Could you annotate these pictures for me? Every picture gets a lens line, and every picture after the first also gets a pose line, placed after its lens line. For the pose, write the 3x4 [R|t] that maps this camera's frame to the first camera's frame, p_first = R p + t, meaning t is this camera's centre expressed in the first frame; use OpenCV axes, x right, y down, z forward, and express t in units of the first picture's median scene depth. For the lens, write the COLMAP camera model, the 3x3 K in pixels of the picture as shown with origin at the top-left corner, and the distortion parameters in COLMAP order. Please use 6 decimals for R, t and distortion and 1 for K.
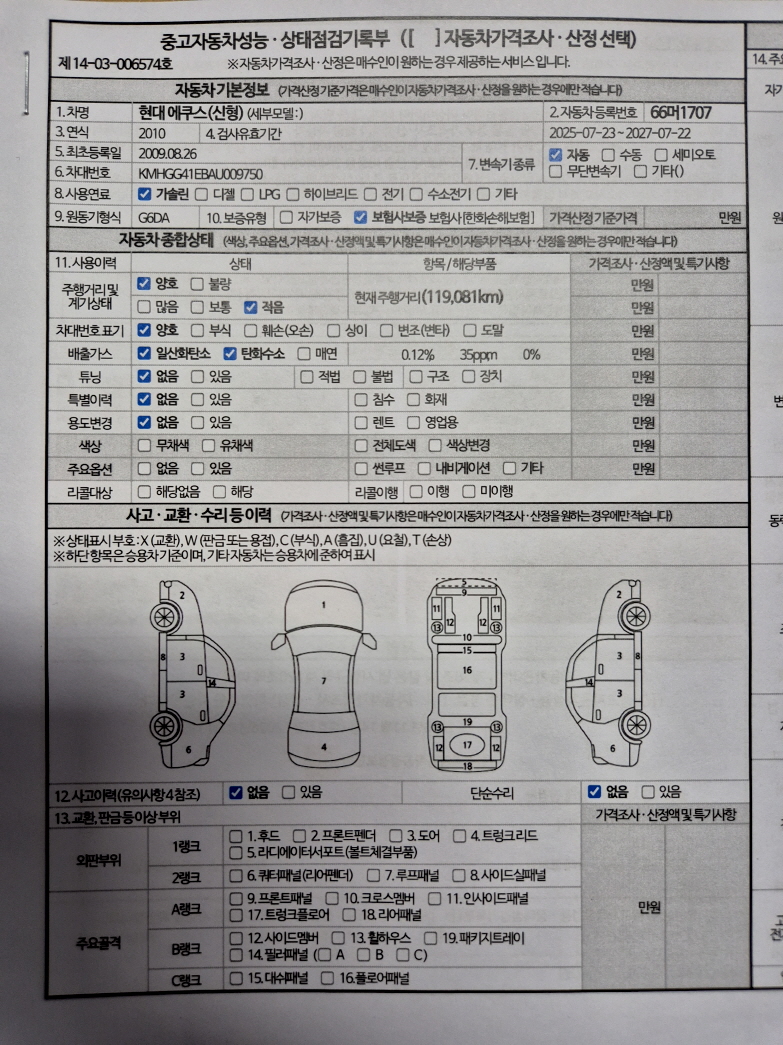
lens RADIAL K [[700.4, 0, 392.3], [0, 700.4, 521.5], [0, 0, 1]] dist [0.011728, -0.014539]
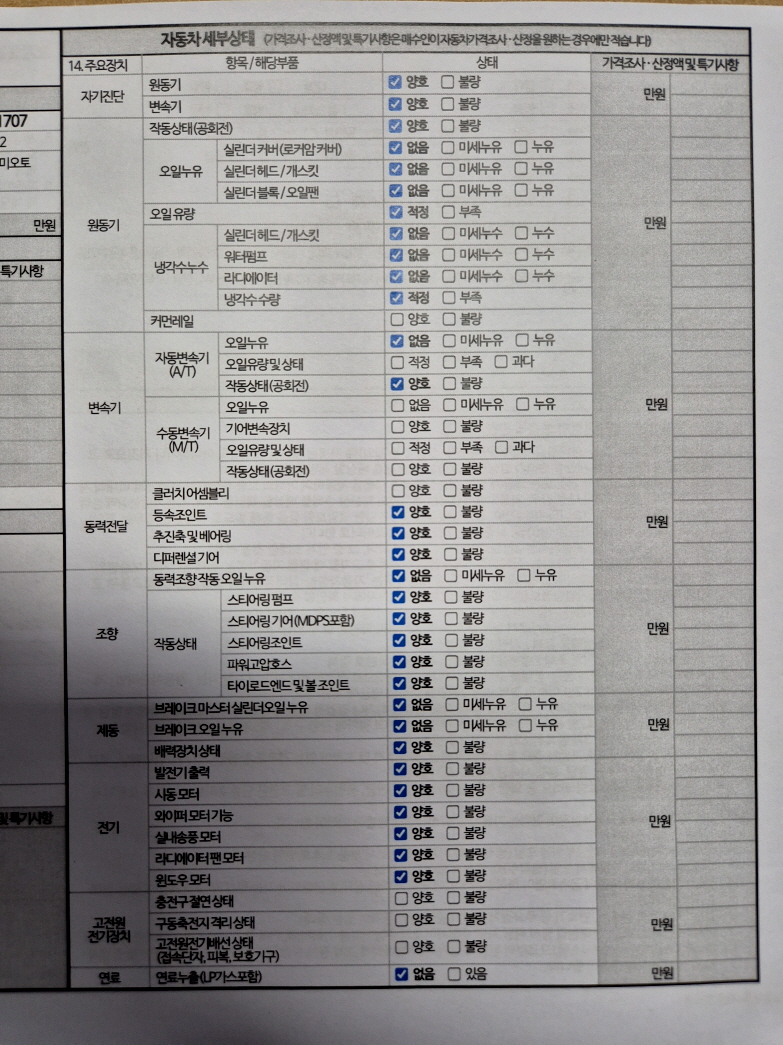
lens RADIAL K [[700.4, 0, 392.7], [0, 700.4, 524.2], [0, 0, 1]] dist [0.011728, -0.014539]
pose [[0.999847, -0.005433, -0.016632, 0.994613], [0.005552, 0.999959, 0.007124, -0.009689], [0.016593, -0.007215, 0.999836, 0.001055]]
